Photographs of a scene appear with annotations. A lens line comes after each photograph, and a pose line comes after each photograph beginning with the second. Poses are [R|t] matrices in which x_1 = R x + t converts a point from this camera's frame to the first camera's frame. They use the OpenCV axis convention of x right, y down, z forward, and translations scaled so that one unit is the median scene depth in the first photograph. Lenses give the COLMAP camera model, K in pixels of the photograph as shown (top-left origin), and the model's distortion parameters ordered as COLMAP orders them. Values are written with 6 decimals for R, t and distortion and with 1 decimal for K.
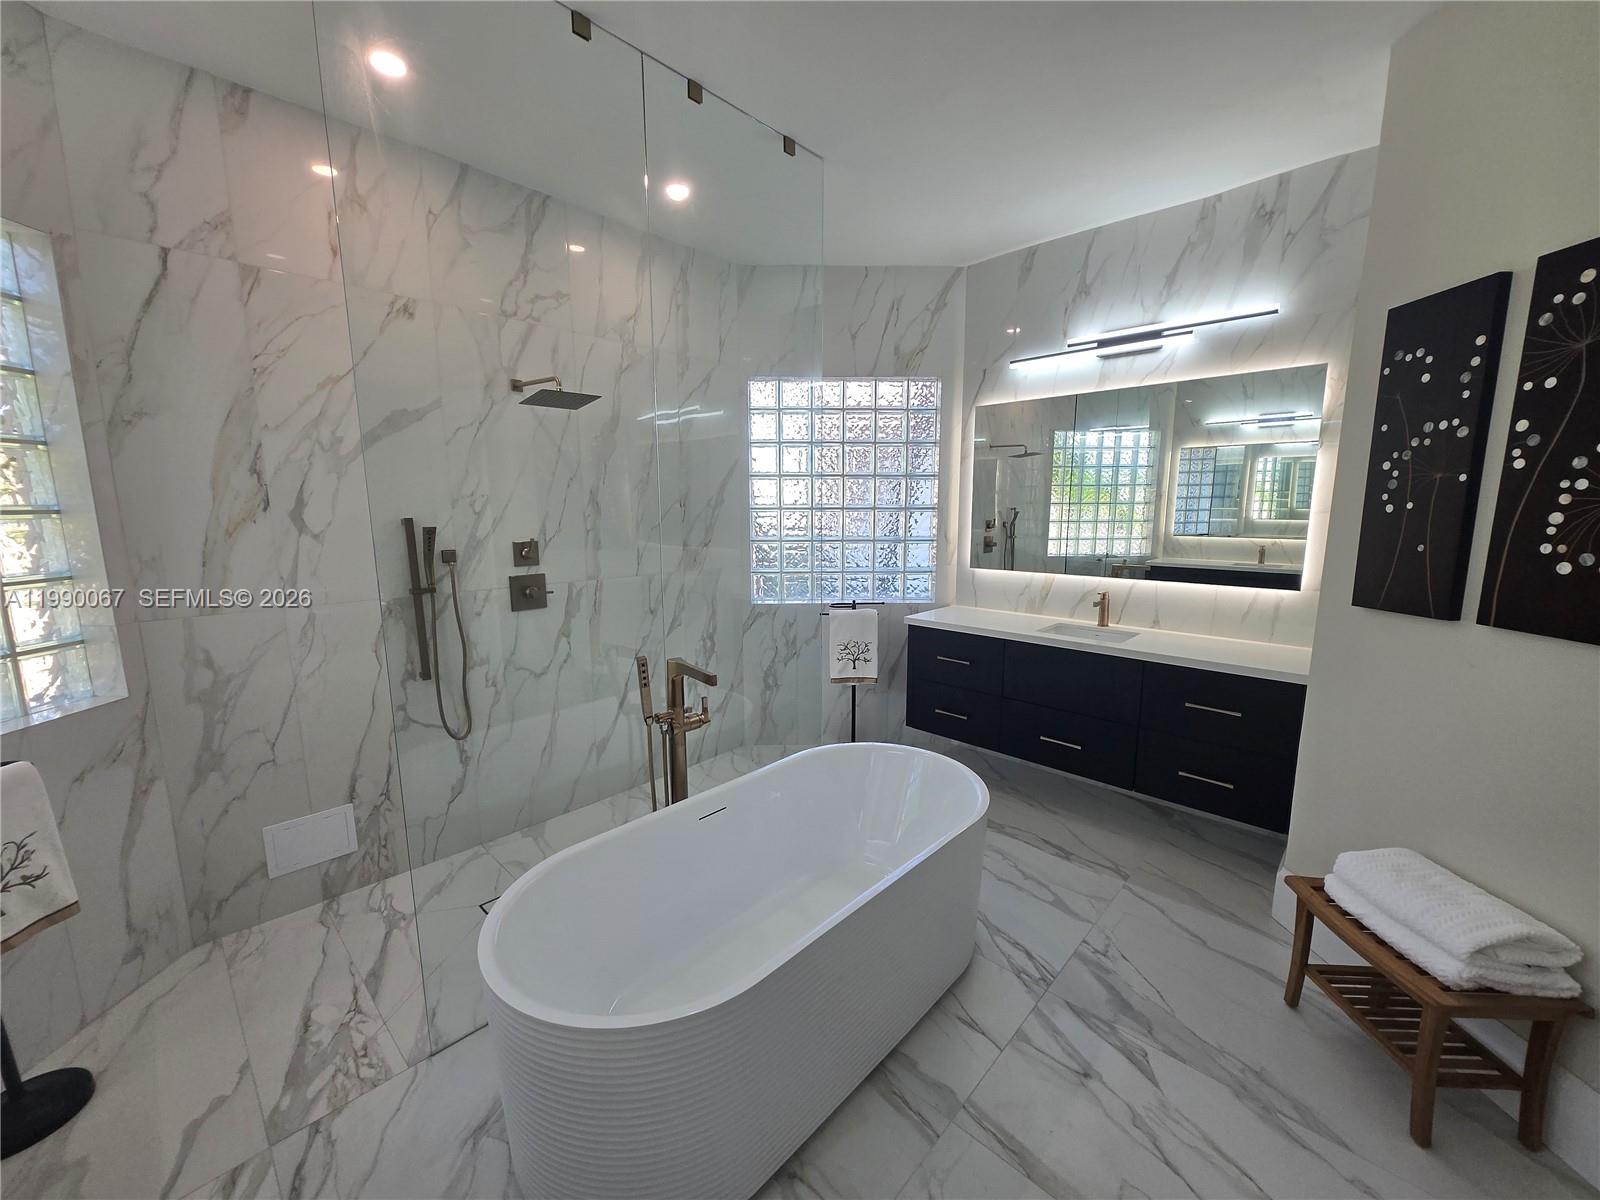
lens RADIAL K [[631.2, 0, 804.7], [0, 631.2, 602.8], [0, 0, 1]] dist [0.009878, -0.005535]
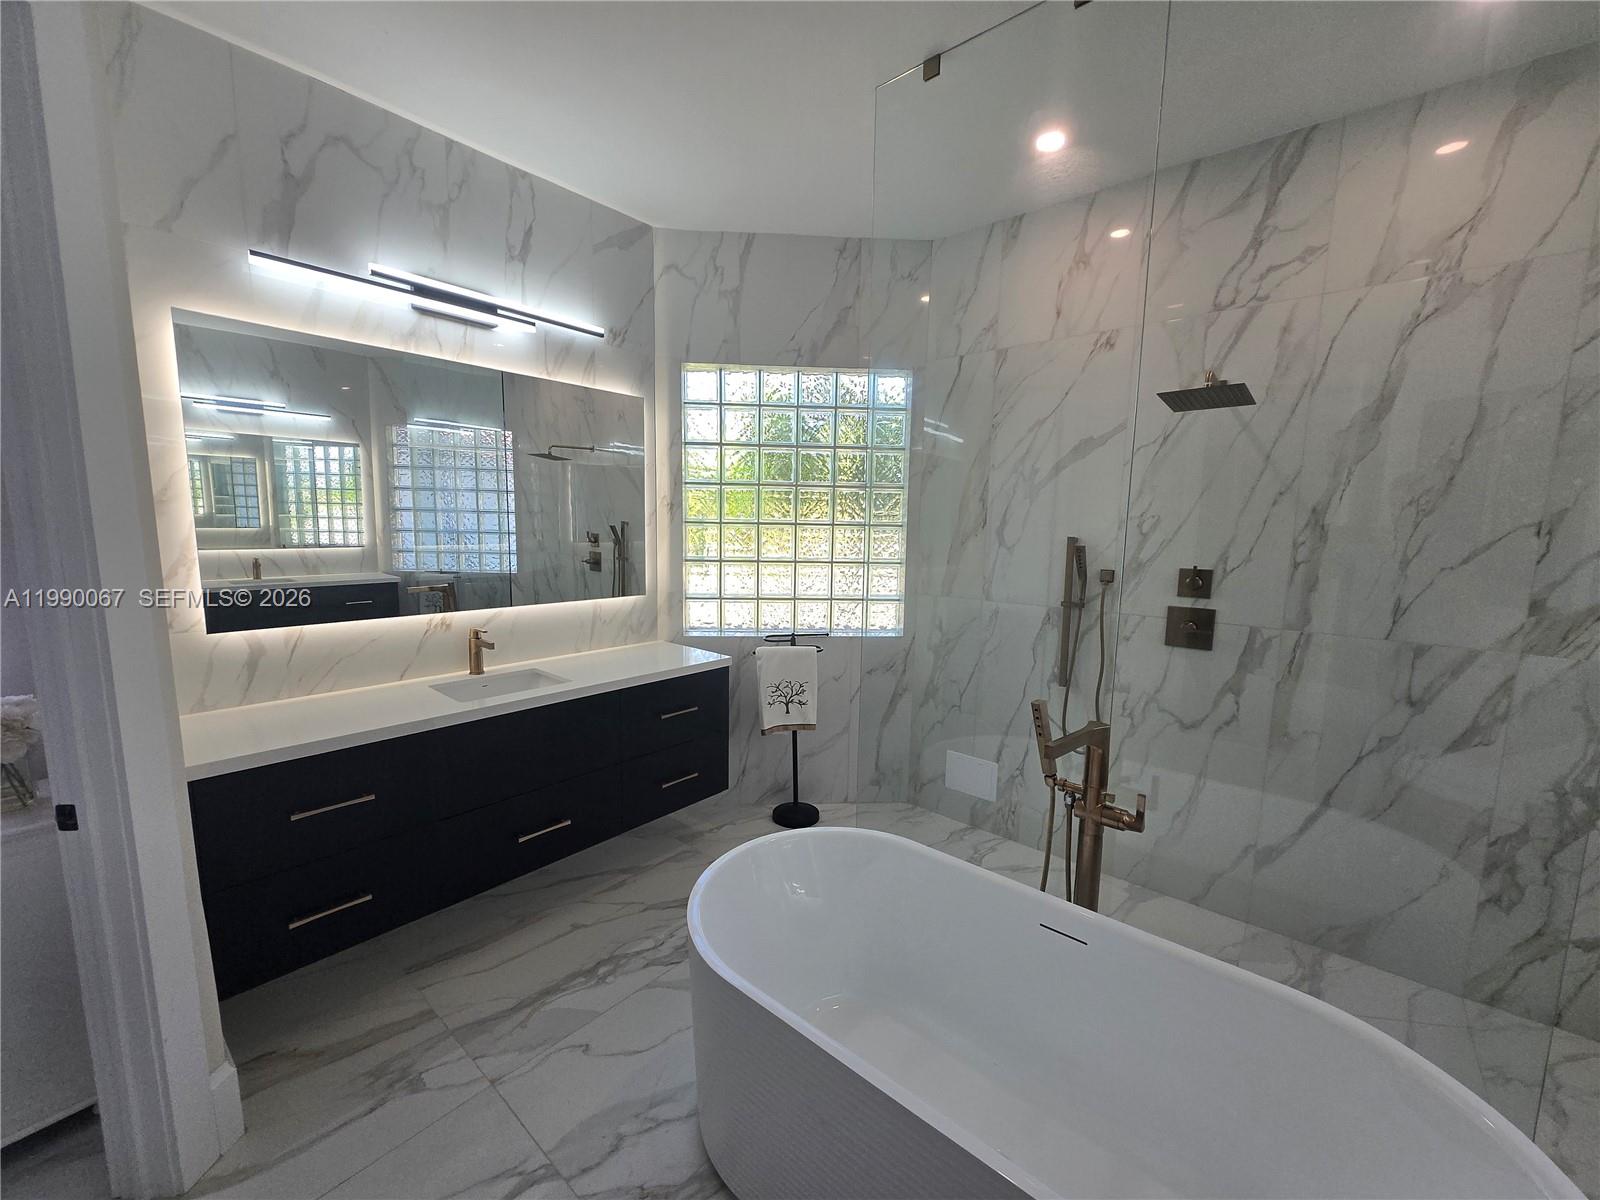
lens RADIAL K [[631.2, 0, 804.7], [0, 631.2, 602.8], [0, 0, 1]] dist [0.009878, -0.005535]
pose [[0.046094, 0.128167, -0.990681, 0.442602], [-0.169744, 0.978317, 0.118670, -0.072671], [0.984410, 0.162692, 0.066851, 0.484114]]
